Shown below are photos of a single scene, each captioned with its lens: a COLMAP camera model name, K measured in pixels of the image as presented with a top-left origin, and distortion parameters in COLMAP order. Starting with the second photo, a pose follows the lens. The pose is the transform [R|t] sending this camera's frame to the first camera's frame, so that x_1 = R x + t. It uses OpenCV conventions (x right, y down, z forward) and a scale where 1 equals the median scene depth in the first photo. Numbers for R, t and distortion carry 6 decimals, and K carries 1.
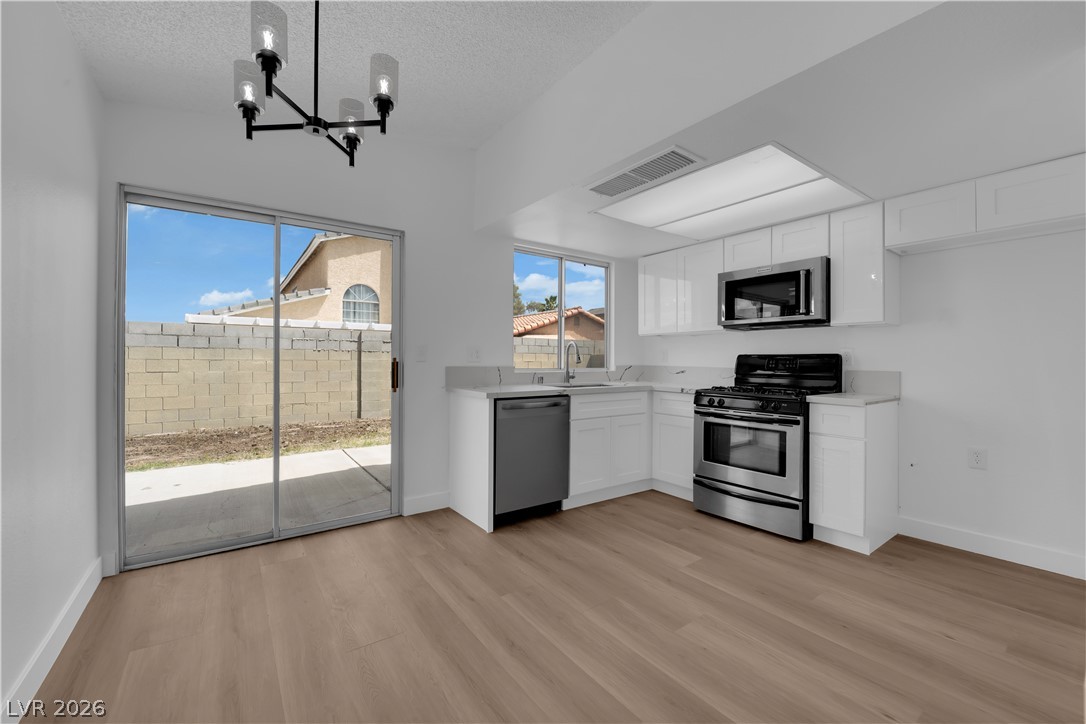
lens RADIAL K [[433.5, 0, 542.7], [0, 433.5, 356.4], [0, 0, 1]] dist [-0.016377, -0.002572]
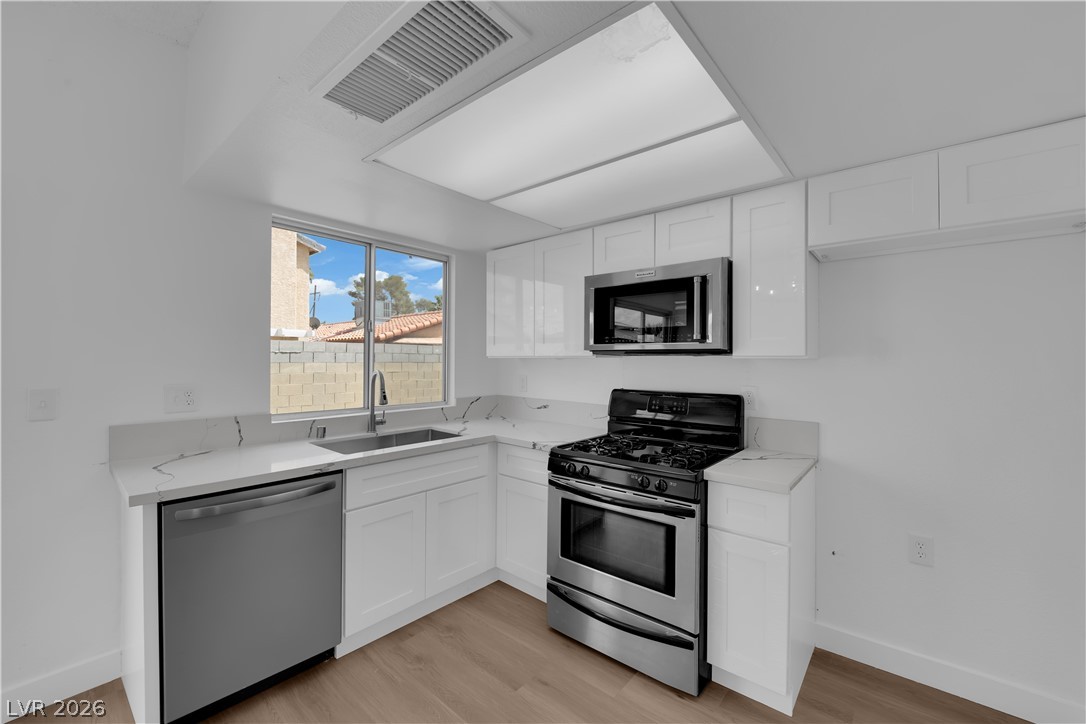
lens RADIAL K [[433.5, 0, 544.4], [0, 433.5, 356.6], [0, 0, 1]] dist [-0.016377, -0.002572]
pose [[0.971056, 0.001616, 0.238848, 0.197061], [-0.001643, 0.999999, -0.000088, -0.069523], [-0.238848, -0.000307, 0.971057, 0.375543]]
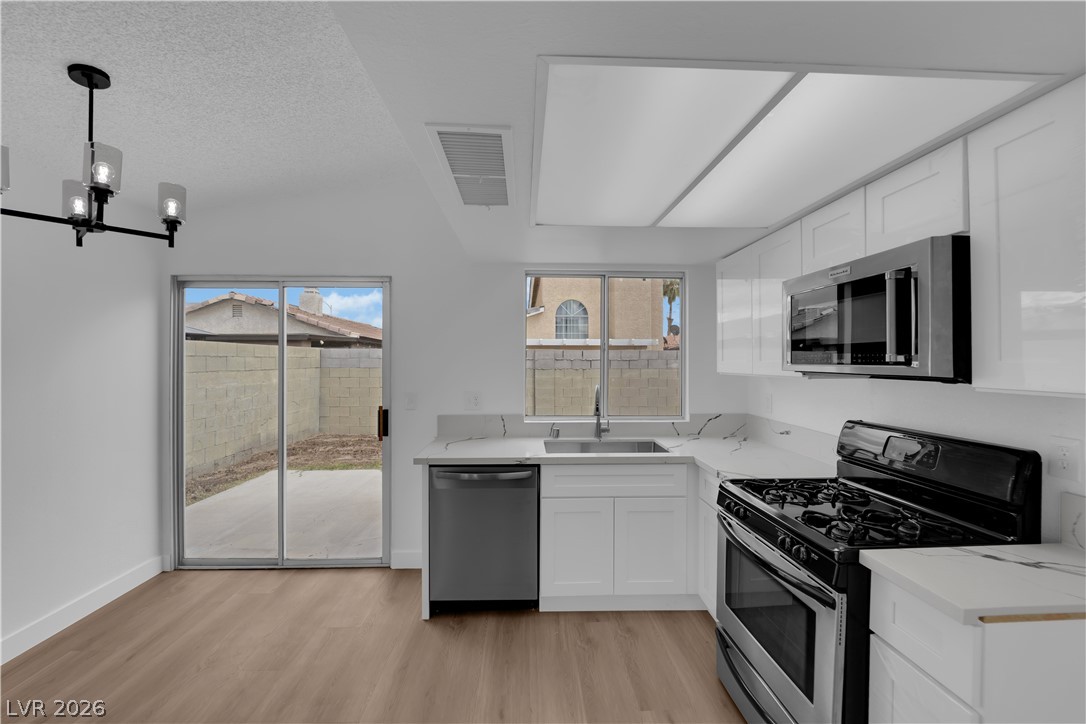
lens RADIAL K [[433.5, 0, 544.7], [0, 433.5, 355.1], [0, 0, 1]] dist [-0.016377, -0.002572]
pose [[0.835201, -0.011881, -0.549817, 0.515363], [0.007024, 0.999916, -0.010937, -0.100579], [0.549901, 0.005273, 0.835213, 0.381402]]
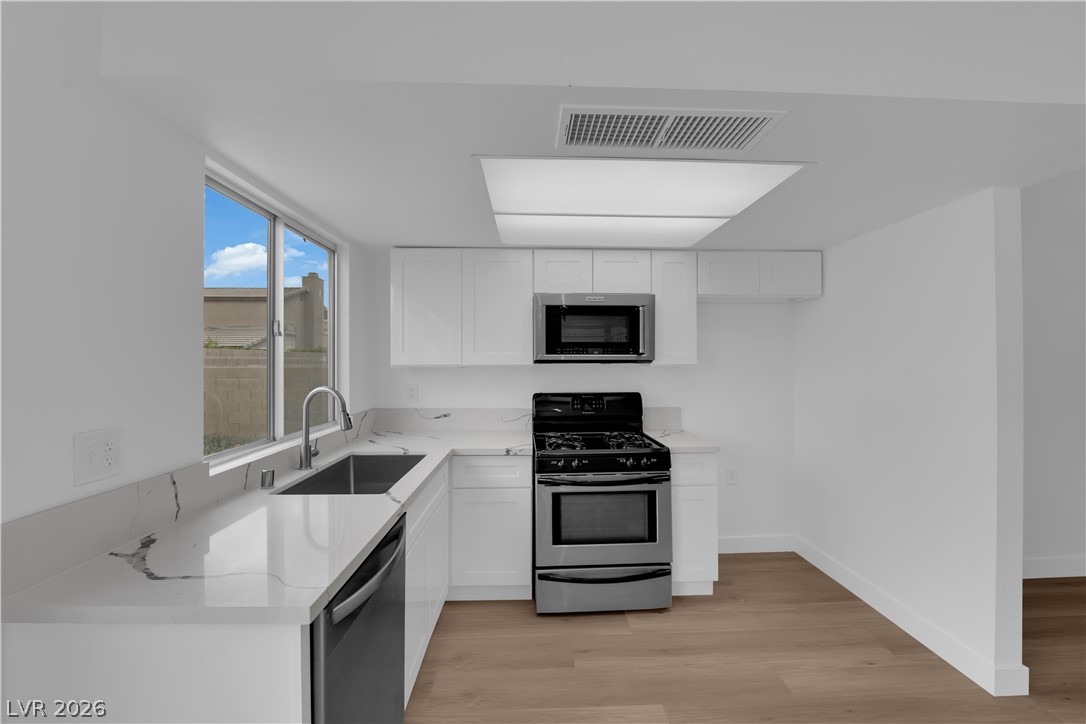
lens RADIAL K [[433.5, 0, 544.9], [0, 433.5, 355.3], [0, 0, 1]] dist [-0.016377, -0.002572]
pose [[0.559499, 0.000873, 0.828831, -0.263409], [0.001398, 0.999997, -0.001997, -0.089087], [-0.828830, 0.002275, 0.559496, 0.617909]]
